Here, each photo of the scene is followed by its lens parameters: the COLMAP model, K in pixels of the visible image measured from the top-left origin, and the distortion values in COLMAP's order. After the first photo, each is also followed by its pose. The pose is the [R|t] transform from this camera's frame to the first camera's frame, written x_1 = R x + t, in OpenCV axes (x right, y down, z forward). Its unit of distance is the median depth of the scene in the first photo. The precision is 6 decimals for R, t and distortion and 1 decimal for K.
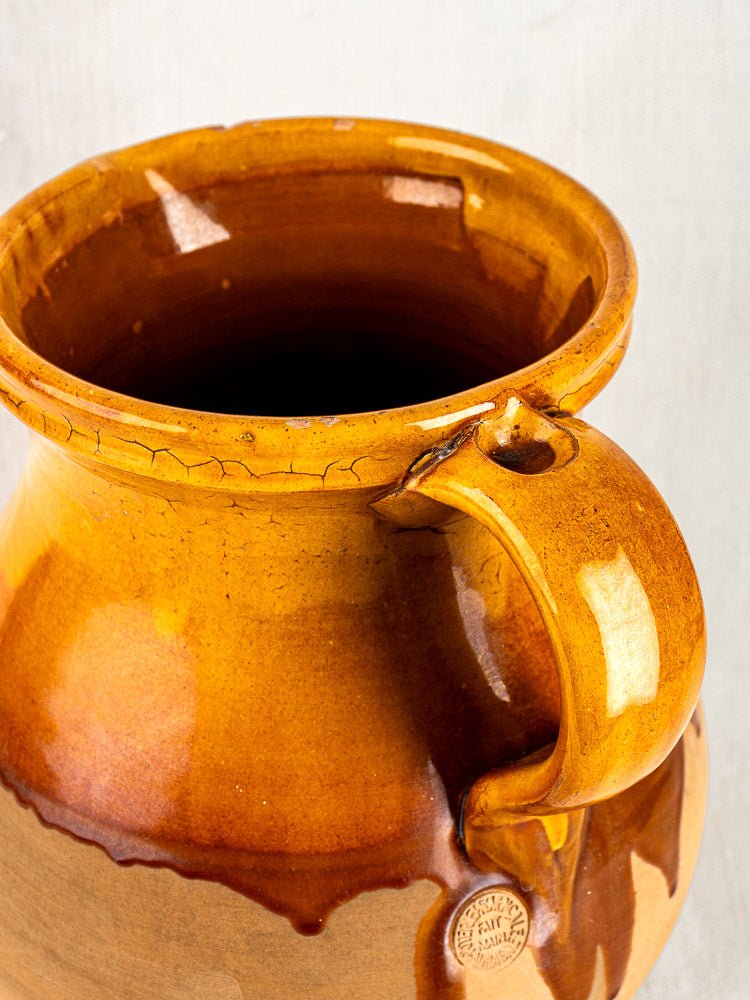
lens RADIAL K [[2129.9, 0, 375.0], [0, 2129.9, 500.0], [0, 0, 1]] dist [0.021201, 0.095750]
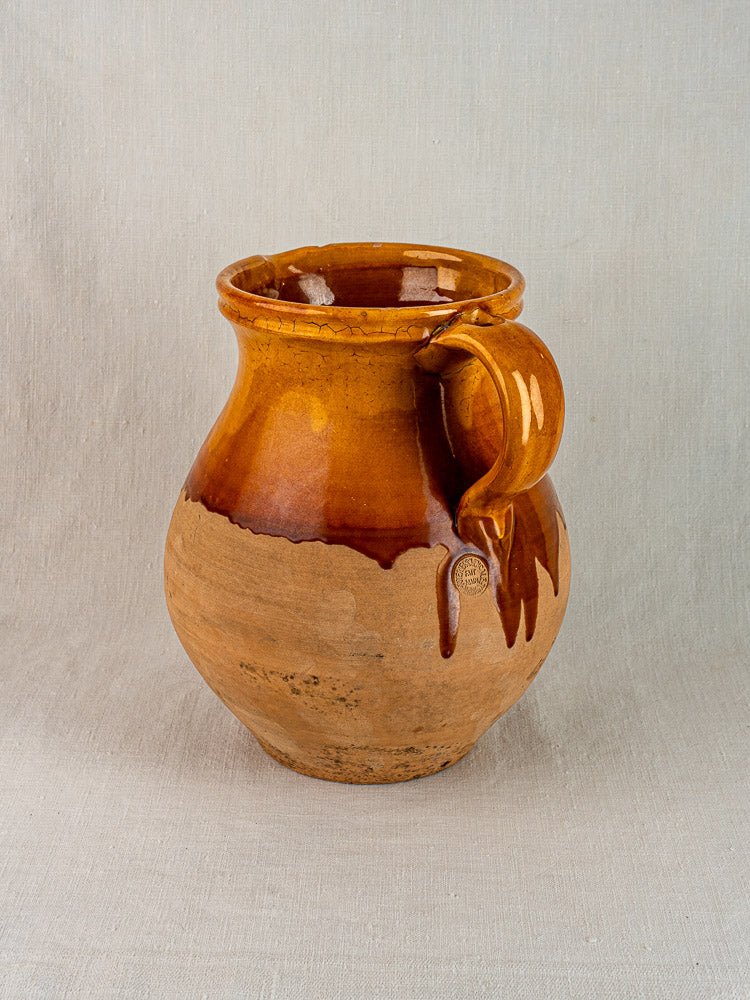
lens RADIAL K [[2129.9, 0, 375.0], [0, 2129.9, 500.0], [0, 0, 1]] dist [0.021201, 0.095750]
pose [[0.997403, -0.013687, 0.070708, -0.189995], [0.031658, 0.965158, -0.259747, 0.682353], [-0.064689, 0.261311, 0.963085, -1.047968]]
